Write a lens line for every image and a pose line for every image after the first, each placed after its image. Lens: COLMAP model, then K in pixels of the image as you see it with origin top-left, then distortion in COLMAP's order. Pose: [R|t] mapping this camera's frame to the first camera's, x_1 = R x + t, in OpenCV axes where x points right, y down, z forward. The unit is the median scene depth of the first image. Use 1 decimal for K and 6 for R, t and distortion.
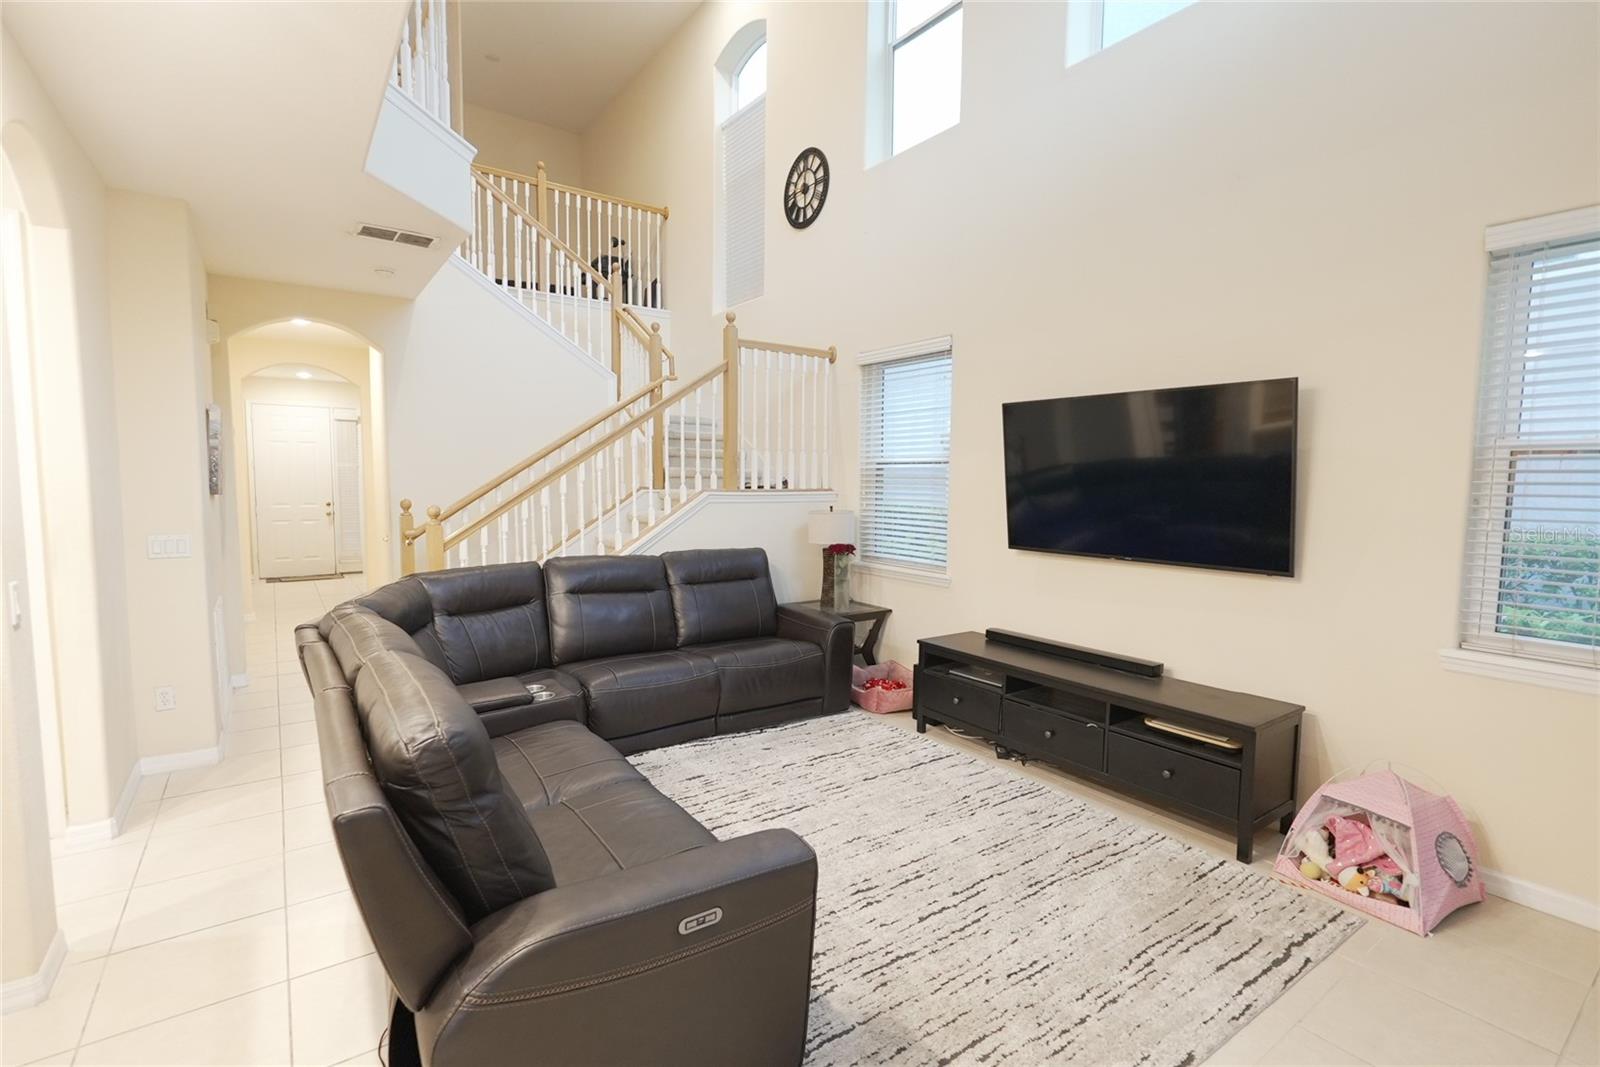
lens RADIAL K [[732.6, 0, 799.3], [0, 732.6, 530.0], [0, 0, 1]] dist [-0.002737, 0.000123]
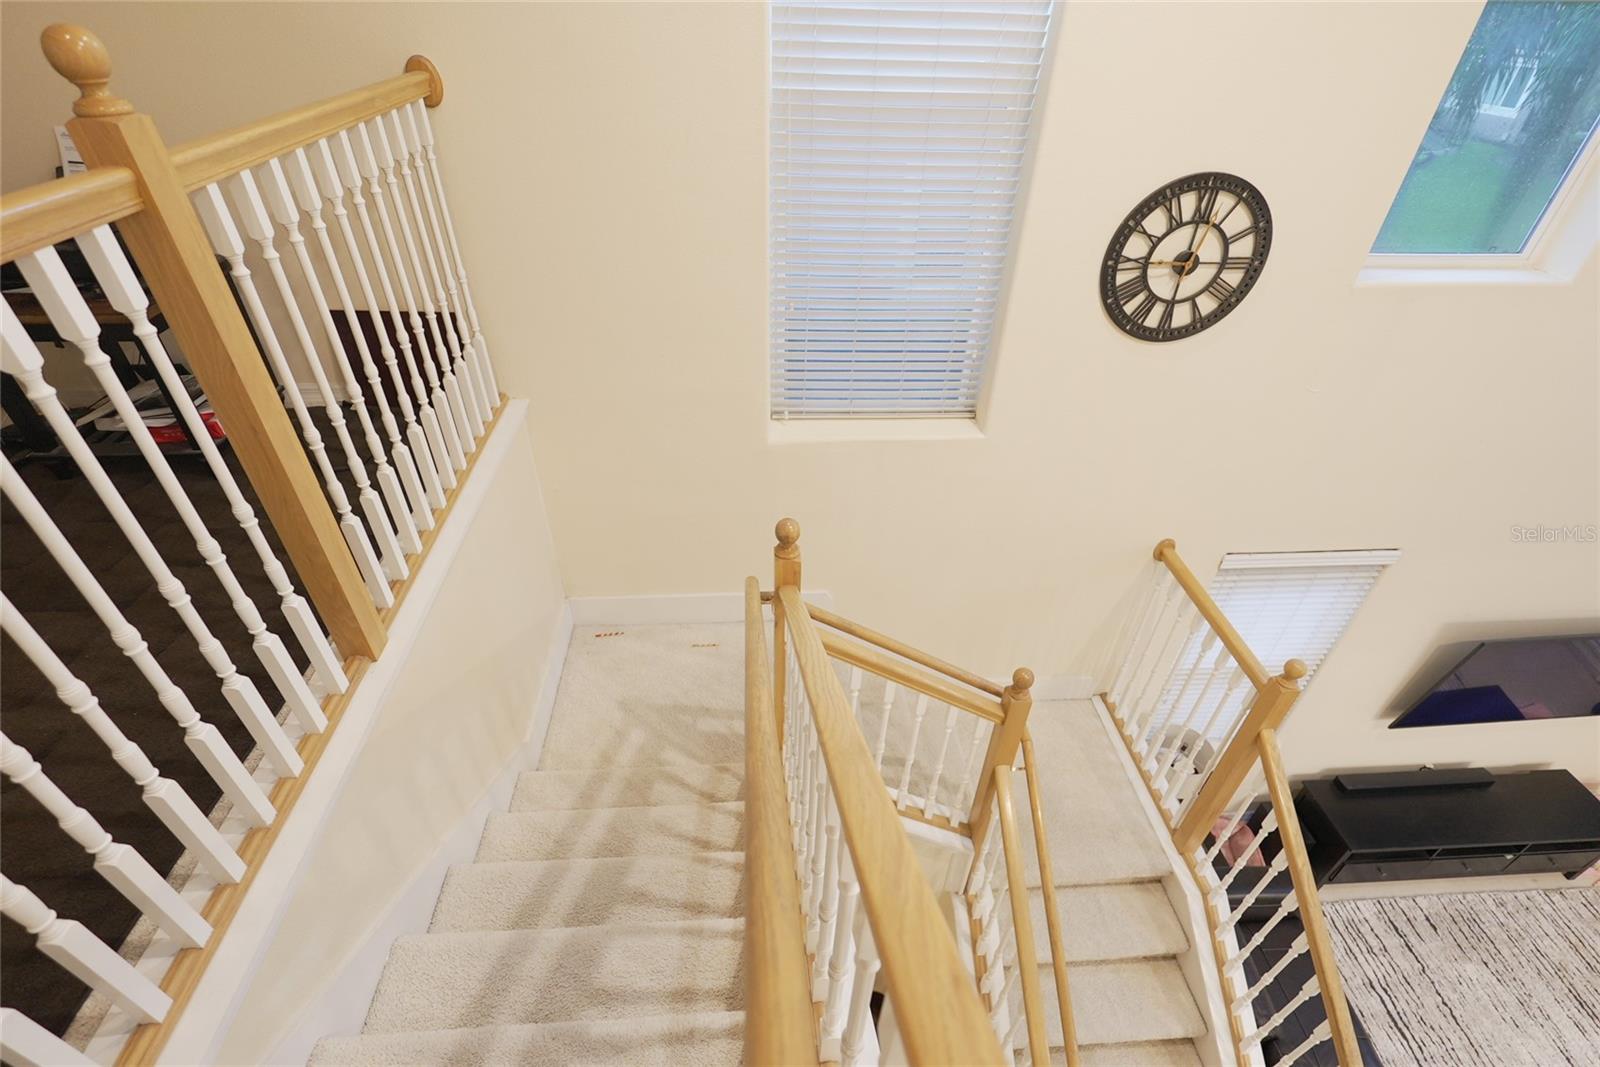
lens RADIAL K [[732.6, 0, 800.0], [0, 732.6, 530.2], [0, 0, 1]] dist [-0.002737, 0.000123]
pose [[0.532394, -0.507551, 0.677457, -0.706287], [0.043671, 0.815710, 0.576811, -0.830252], [-0.845369, -0.277506, 0.456444, 1.305312]]
